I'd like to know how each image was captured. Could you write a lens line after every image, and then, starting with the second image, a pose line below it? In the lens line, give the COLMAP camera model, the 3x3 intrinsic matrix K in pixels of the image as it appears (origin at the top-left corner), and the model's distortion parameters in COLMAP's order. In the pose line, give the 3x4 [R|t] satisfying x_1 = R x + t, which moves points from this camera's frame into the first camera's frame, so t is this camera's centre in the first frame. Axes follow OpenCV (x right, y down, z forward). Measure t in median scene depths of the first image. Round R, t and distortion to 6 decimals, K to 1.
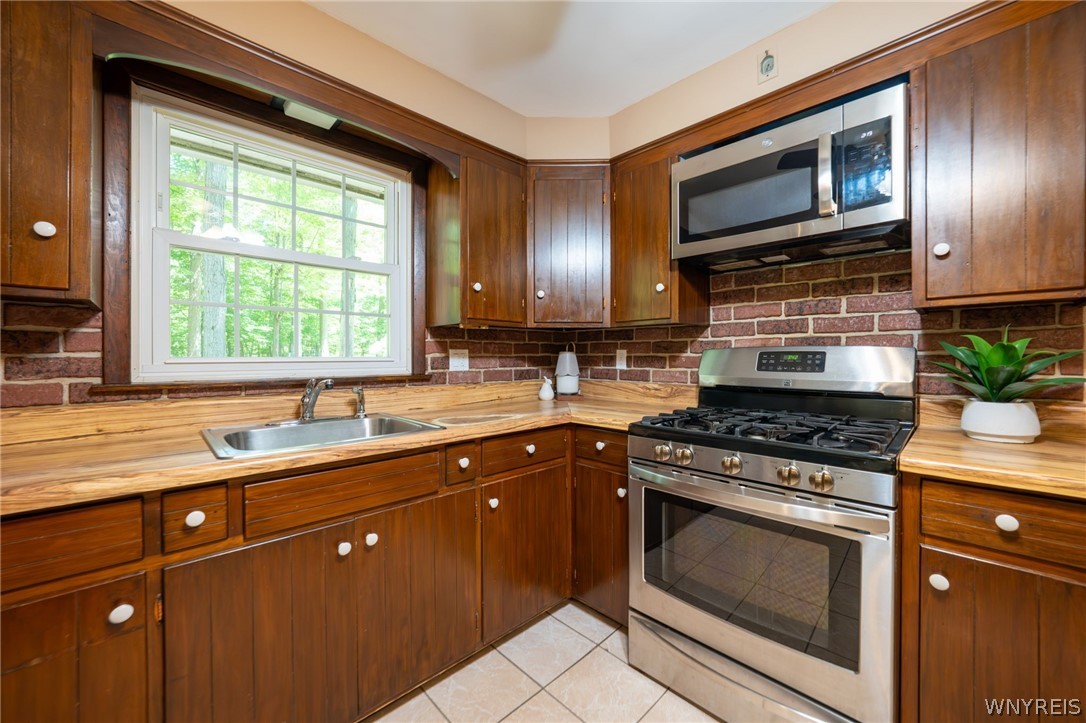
lens RADIAL K [[419.3, 0, 552.1], [0, 419.3, 359.9], [0, 0, 1]] dist [-0.016346, 0.001728]
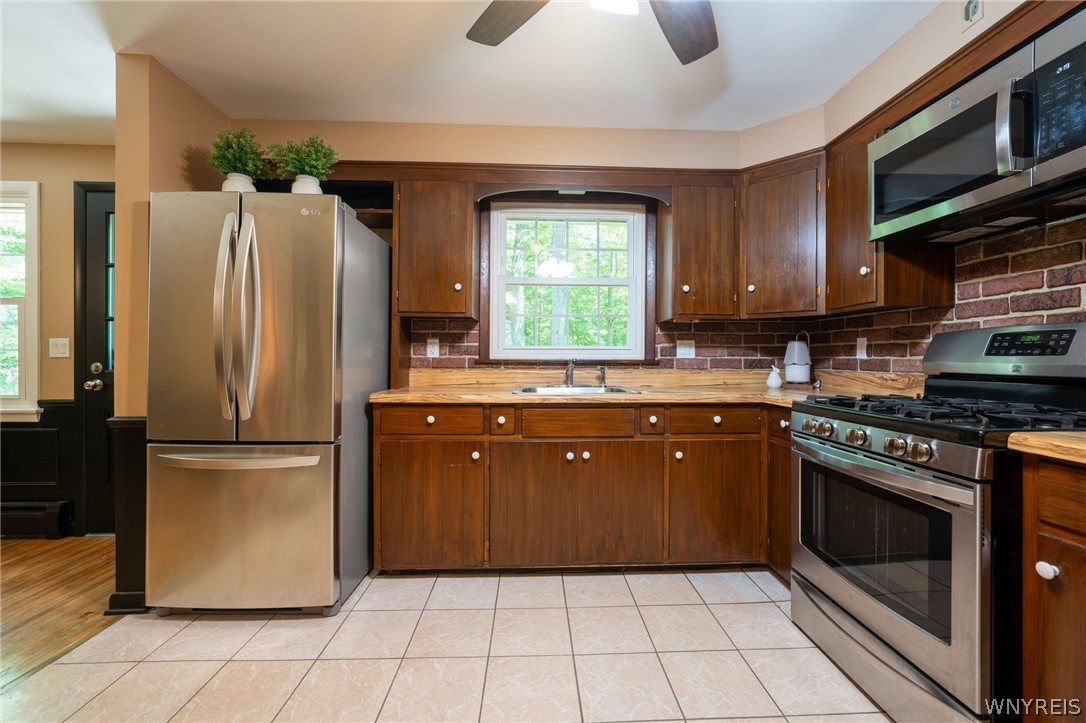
lens RADIAL K [[419.3, 0, 540.7], [0, 419.3, 359.0], [0, 0, 1]] dist [-0.016346, 0.001728]
pose [[0.742107, 0.009303, -0.670217, 0.382627], [-0.009317, 0.999950, 0.003564, 0.039197], [0.670217, 0.003599, 0.742156, -0.237819]]
